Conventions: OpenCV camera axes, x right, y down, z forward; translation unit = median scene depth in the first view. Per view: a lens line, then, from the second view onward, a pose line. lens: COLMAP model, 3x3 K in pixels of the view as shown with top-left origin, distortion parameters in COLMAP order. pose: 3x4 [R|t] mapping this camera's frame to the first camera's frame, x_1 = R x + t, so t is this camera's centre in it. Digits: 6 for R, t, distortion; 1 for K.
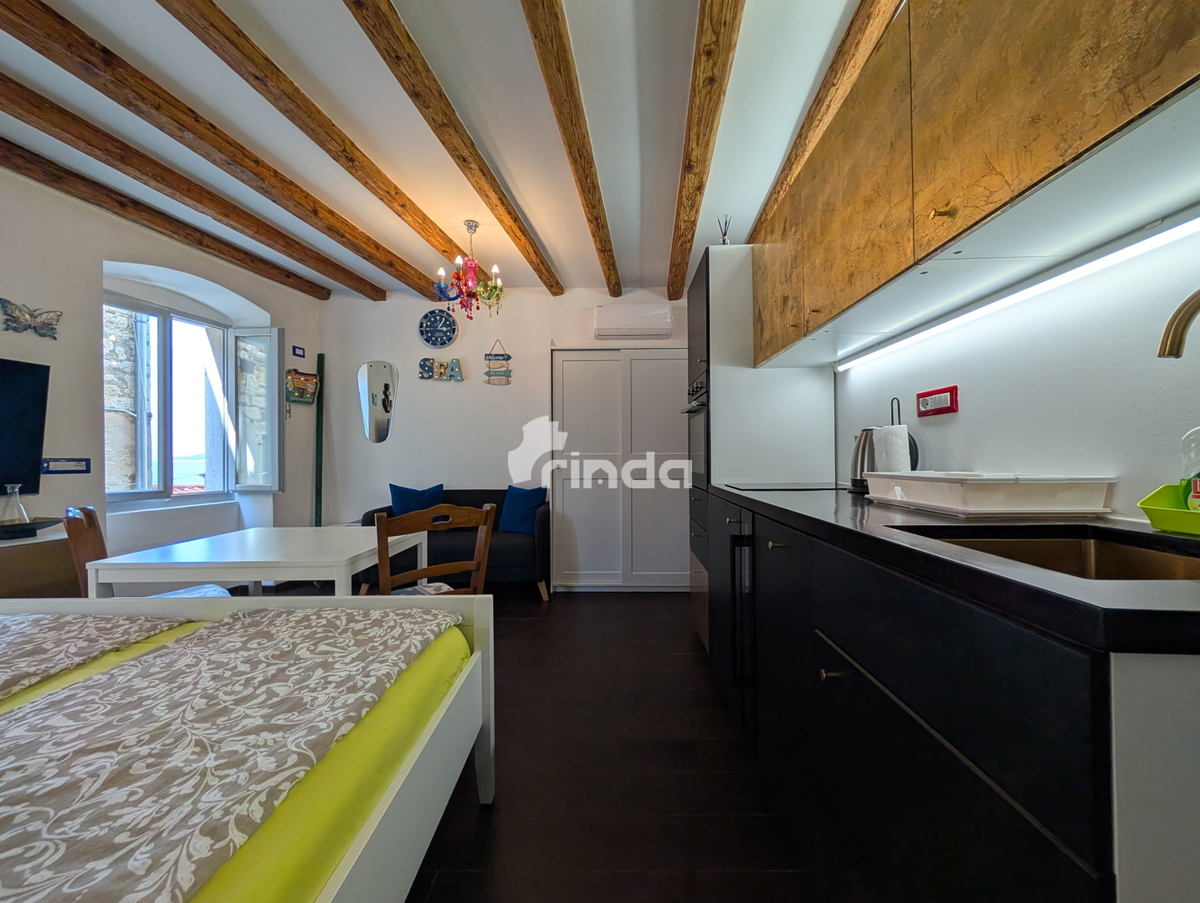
lens RADIAL K [[453.7, 0, 604.0], [0, 453.7, 456.9], [0, 0, 1]] dist [-0.000028, 0.000039]
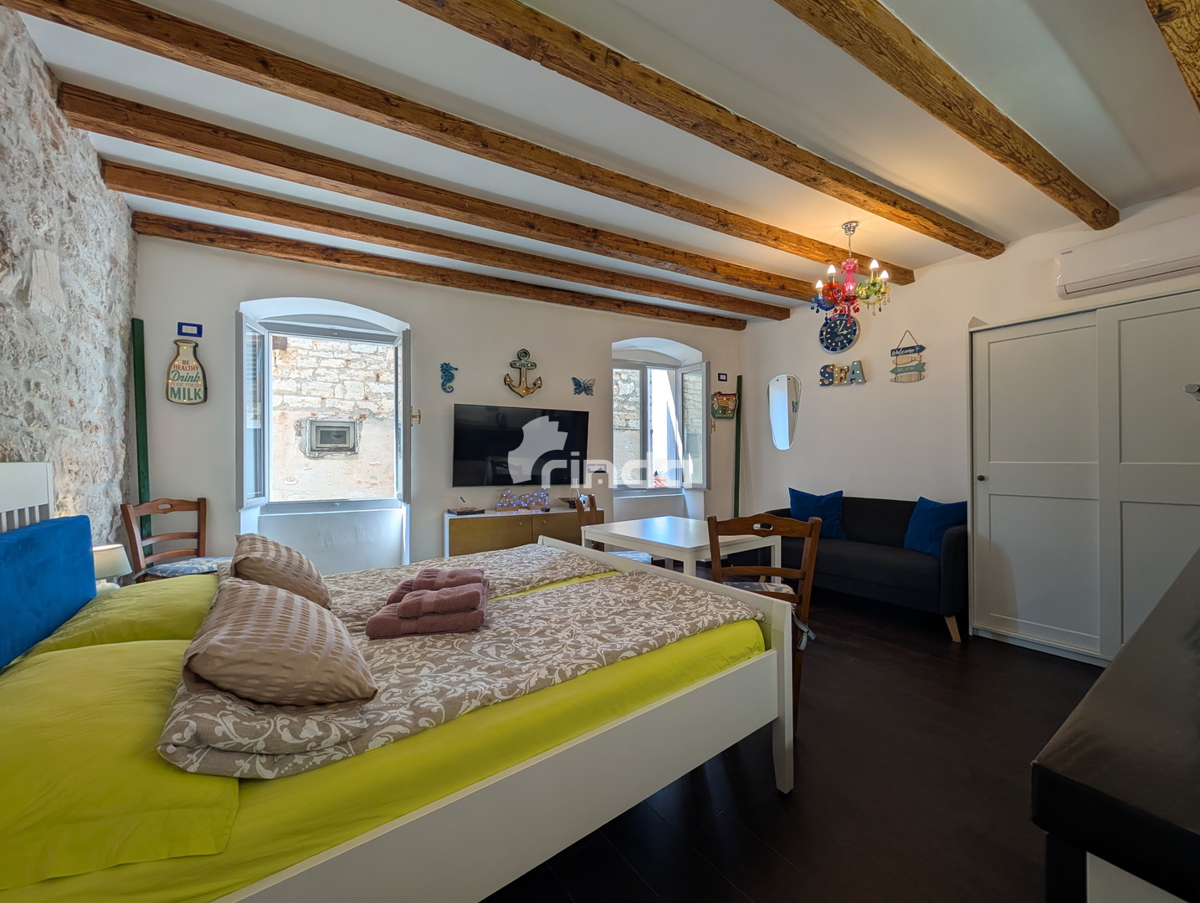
lens RADIAL K [[453.7, 0, 604.0], [0, 453.7, 456.9], [0, 0, 1]] dist [-0.000028, 0.000039]
pose [[0.594480, 0.000639, -0.804110, 0.286126], [0.001031, 0.999998, 0.001558, -0.035247], [0.804110, -0.001755, 0.594478, 0.004489]]
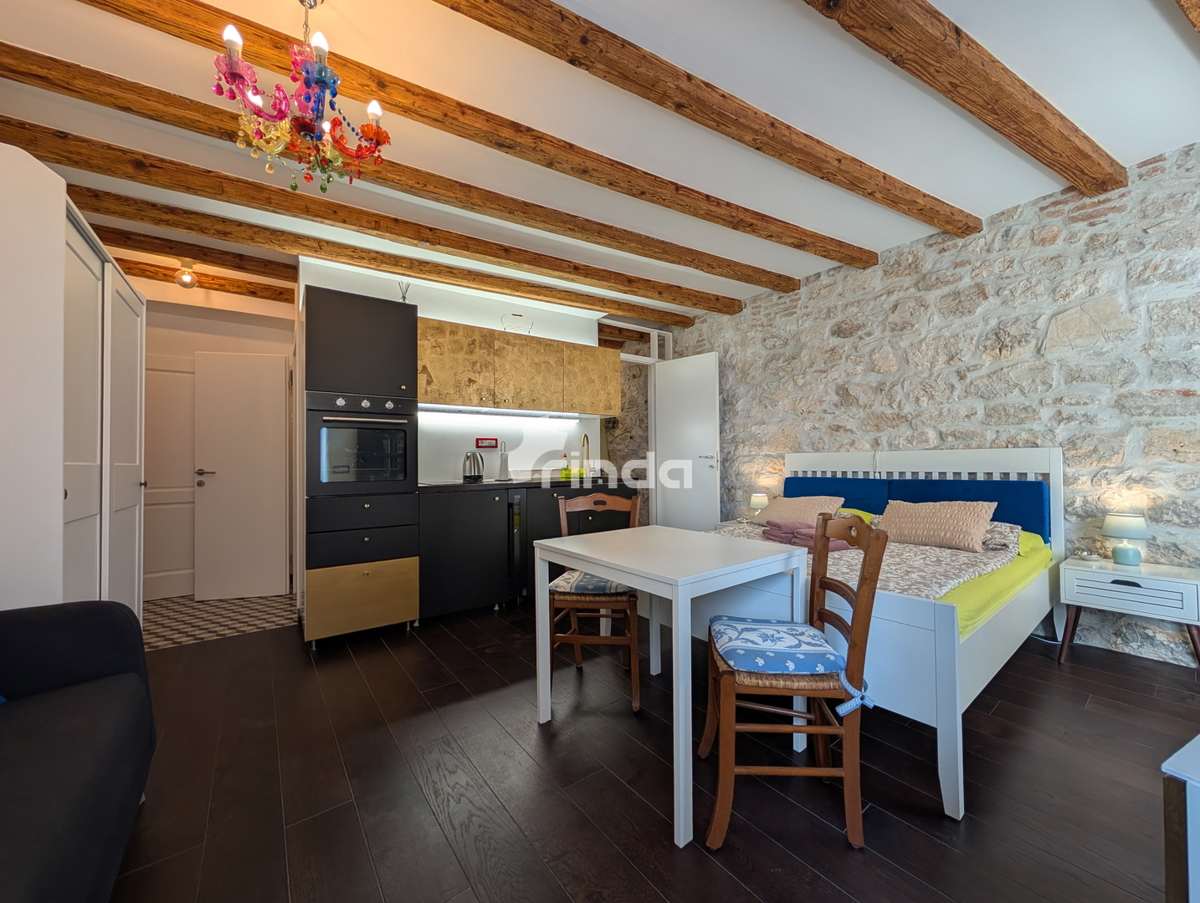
lens RADIAL K [[453.7, 0, 604.0], [0, 453.7, 456.9], [0, 0, 1]] dist [-0.000028, 0.000039]
pose [[-0.615489, 0.022168, 0.787833, -1.407012], [0.014857, 0.999753, -0.016524, 0.008006], [-0.788005, 0.001534, -0.615667, 1.721474]]
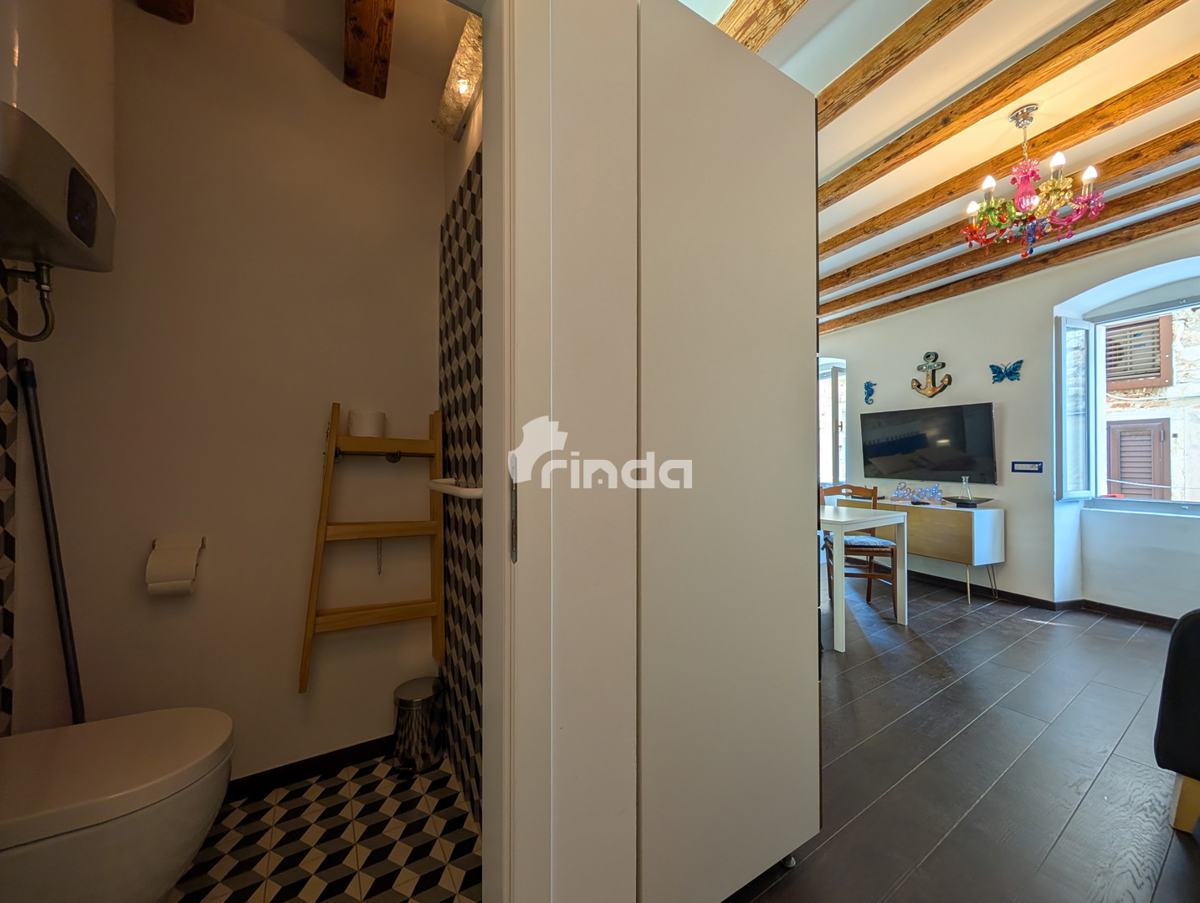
lens RADIAL K [[460.8, 0, 604.9], [0, 460.8, 457.0], [0, 0, 1]] dist [0.001507, 0.000175]
pose [[-0.828474, 0.004511, -0.560009, 0.974616], [0.007493, 0.999967, -0.003030, -0.022985], [0.559978, -0.006706, -0.828481, 1.994316]]
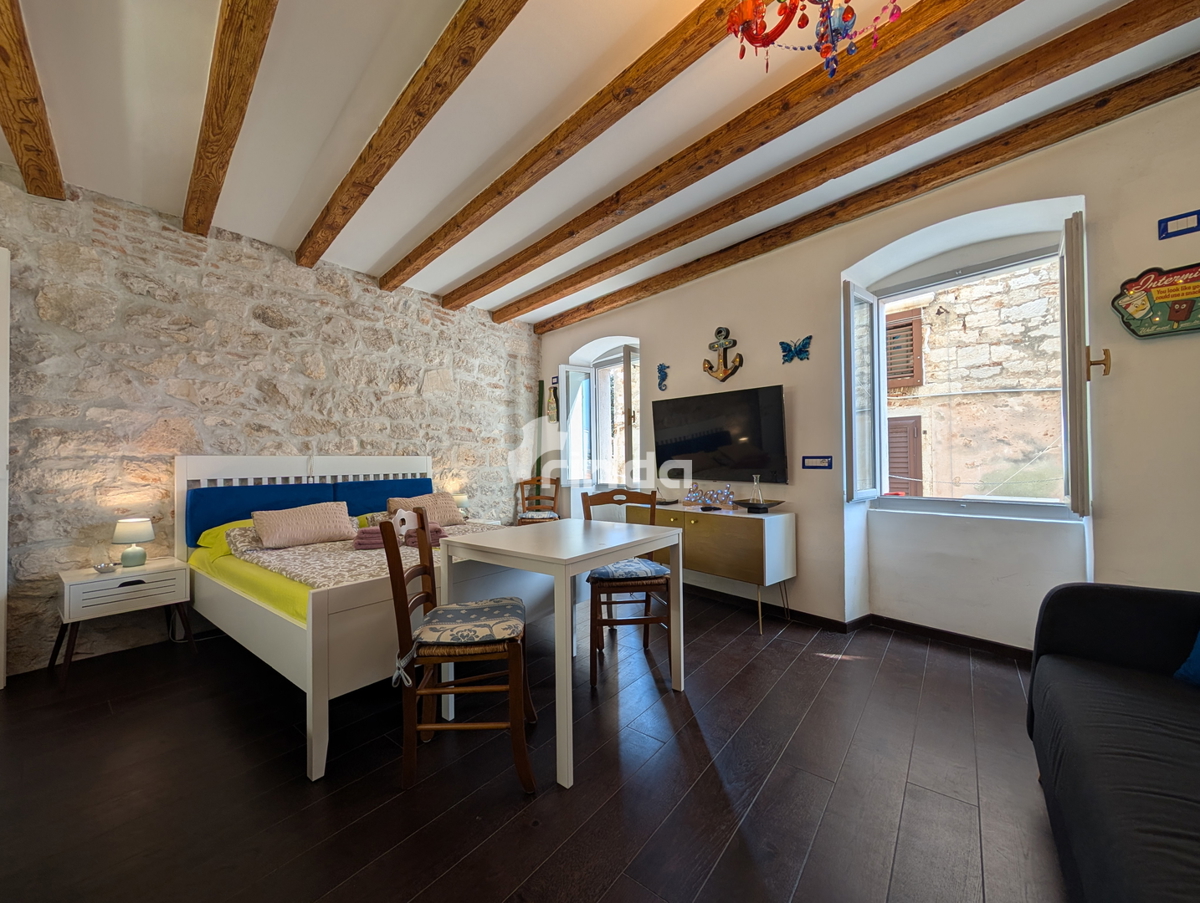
lens RADIAL K [[453.7, 0, 604.0], [0, 453.7, 456.9], [0, 0, 1]] dist [-0.000028, 0.000039]
pose [[-0.611559, 0.006704, -0.791170, 0.140652], [0.015918, 0.999866, -0.003831, 0.001671], [0.791039, -0.014936, -0.611584, 1.763699]]
